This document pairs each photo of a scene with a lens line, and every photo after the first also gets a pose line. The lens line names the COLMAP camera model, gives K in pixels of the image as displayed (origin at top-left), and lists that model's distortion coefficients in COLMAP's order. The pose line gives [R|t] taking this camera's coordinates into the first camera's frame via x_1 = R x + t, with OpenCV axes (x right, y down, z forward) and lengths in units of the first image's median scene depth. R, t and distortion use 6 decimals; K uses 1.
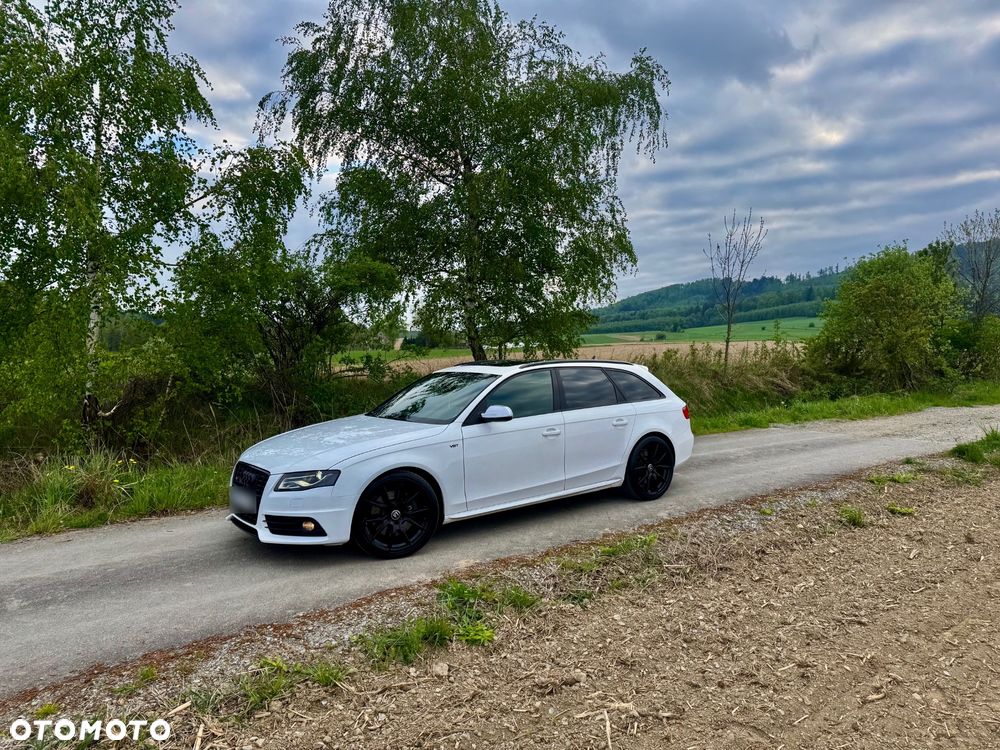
lens RADIAL K [[753.2, 0, 497.1], [0, 753.2, 351.6], [0, 0, 1]] dist [0.034755, -0.033787]
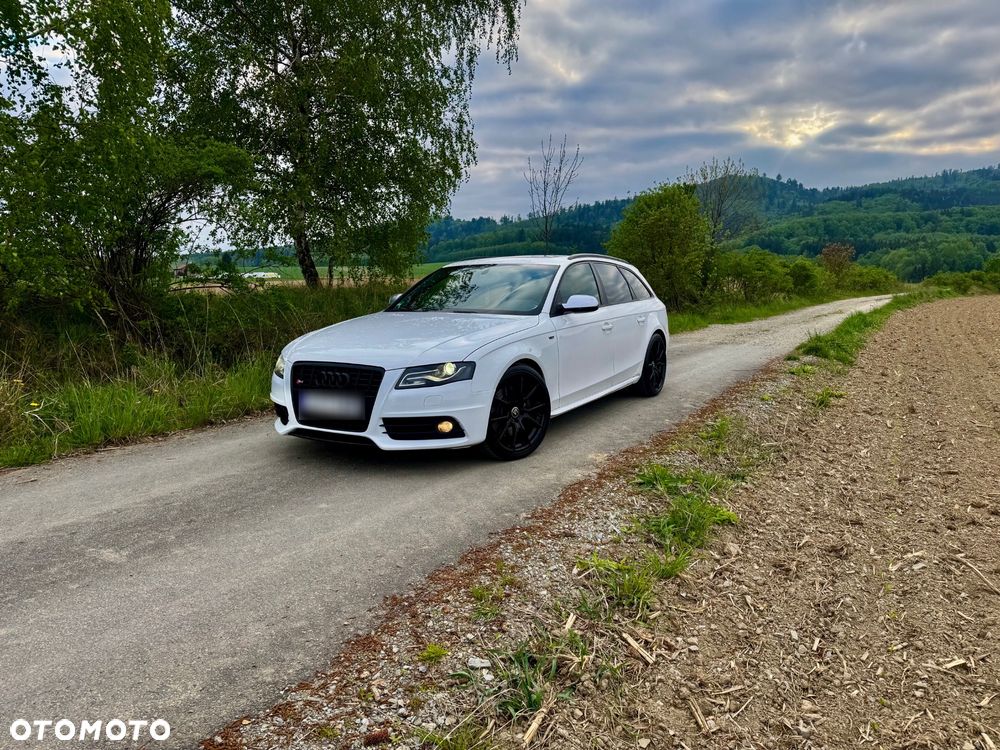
lens RADIAL K [[753.2, 0, 499.9], [0, 753.2, 372.4], [0, 0, 1]] dist [0.034755, -0.033787]
pose [[0.925471, -0.034979, 0.377199, -0.416546], [-0.005745, 0.994317, 0.106302, 0.063755], [-0.378774, -0.100547, 0.920011, 0.159510]]
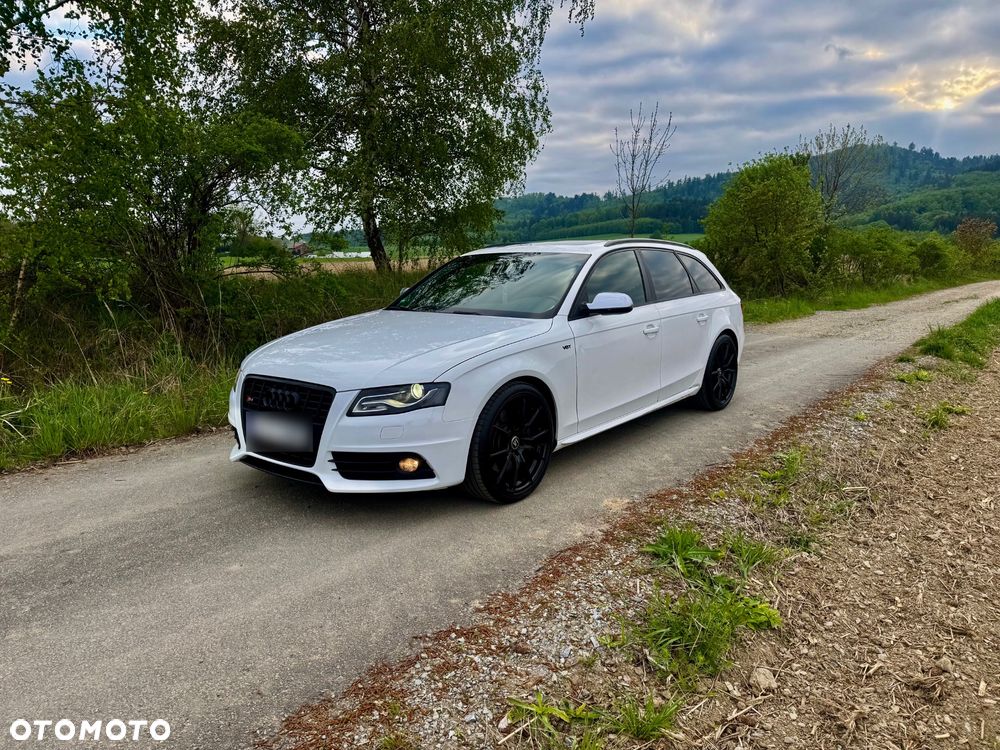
lens RADIAL K [[753.2, 0, 497.5], [0, 753.2, 381.0], [0, 0, 1]] dist [0.034755, -0.033787]
pose [[0.969426, -0.028143, 0.243766, -0.271965], [-0.008325, 0.989058, 0.147294, 0.045844], [-0.245244, -0.144820, 0.958584, 0.280521]]
